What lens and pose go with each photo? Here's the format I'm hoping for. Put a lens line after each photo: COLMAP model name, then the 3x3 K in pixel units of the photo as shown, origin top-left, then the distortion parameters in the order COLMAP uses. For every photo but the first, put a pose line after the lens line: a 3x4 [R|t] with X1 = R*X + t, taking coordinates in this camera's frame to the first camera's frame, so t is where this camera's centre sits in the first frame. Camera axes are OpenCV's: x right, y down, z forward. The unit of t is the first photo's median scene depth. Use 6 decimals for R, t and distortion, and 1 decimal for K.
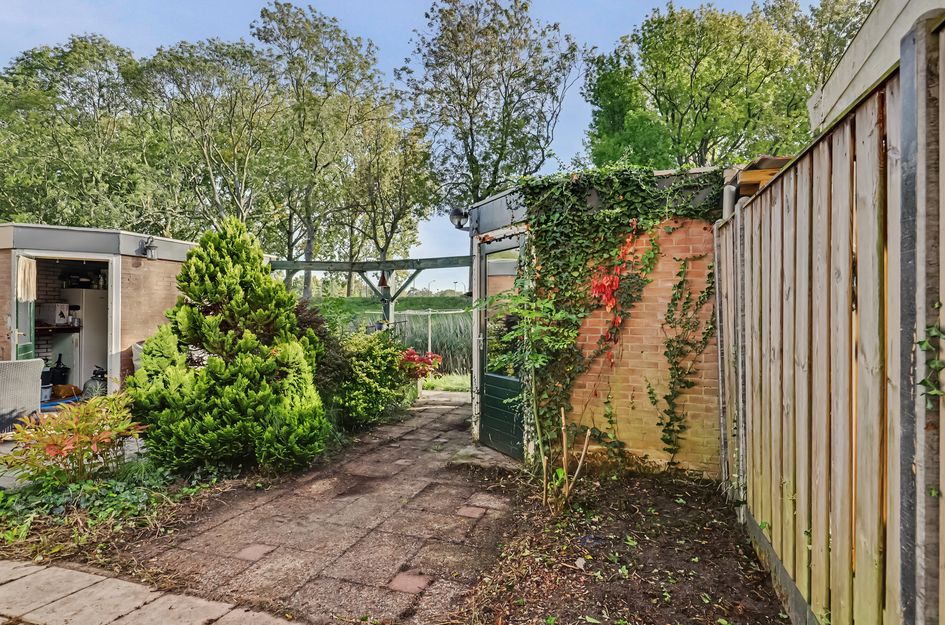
lens RADIAL K [[496.1, 0, 471.9], [0, 496.1, 313.6], [0, 0, 1]] dist [0.001761, 0.001502]
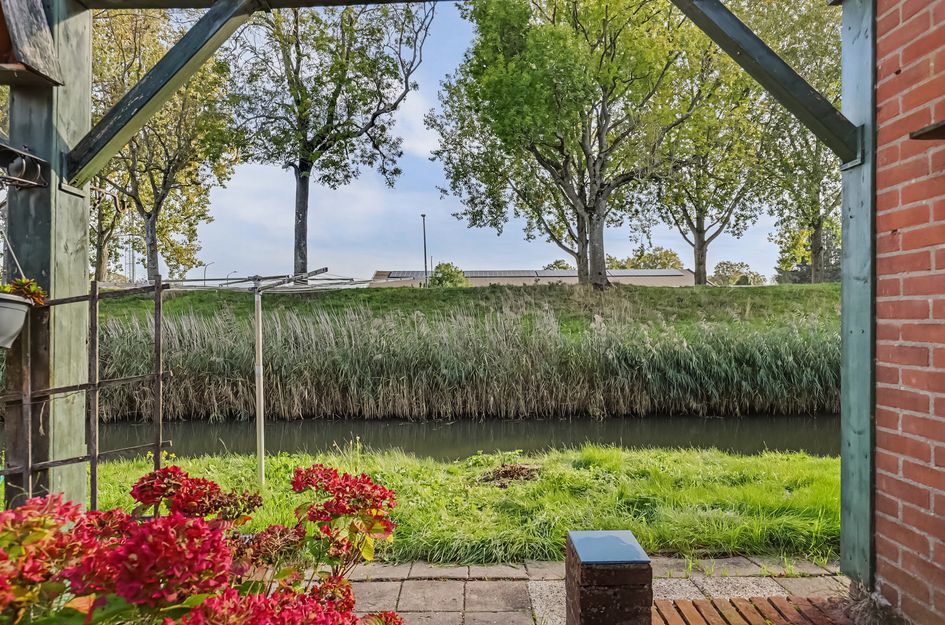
lens RADIAL K [[553.0, 0, 464.6], [0, 553.0, 322.4], [0, 0, 1]] dist [0.000850, -0.000020]
pose [[0.948310, -0.012592, 0.317095, -0.170628], [0.010723, 0.999913, 0.007640, 0.053110], [-0.317163, -0.003845, 0.948363, 1.450531]]
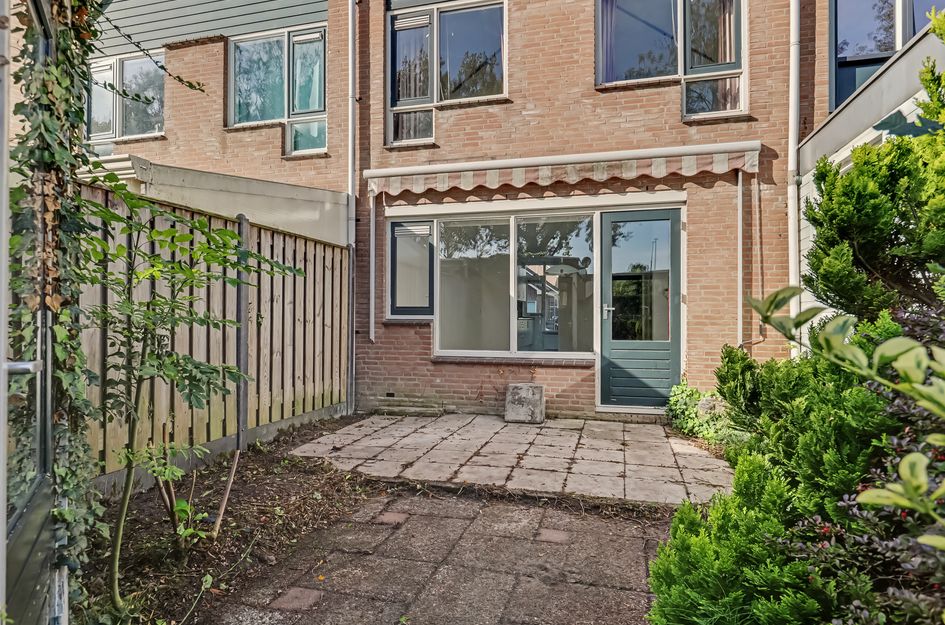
lens RADIAL K [[553.0, 0, 472.9], [0, 553.0, 310.0], [0, 0, 1]] dist [0.000850, -0.000020]
pose [[-0.998918, -0.003599, -0.046366, -0.143320], [-0.003153, 0.999948, -0.009694, 0.030718], [0.046399, -0.009538, -0.998877, 1.297679]]
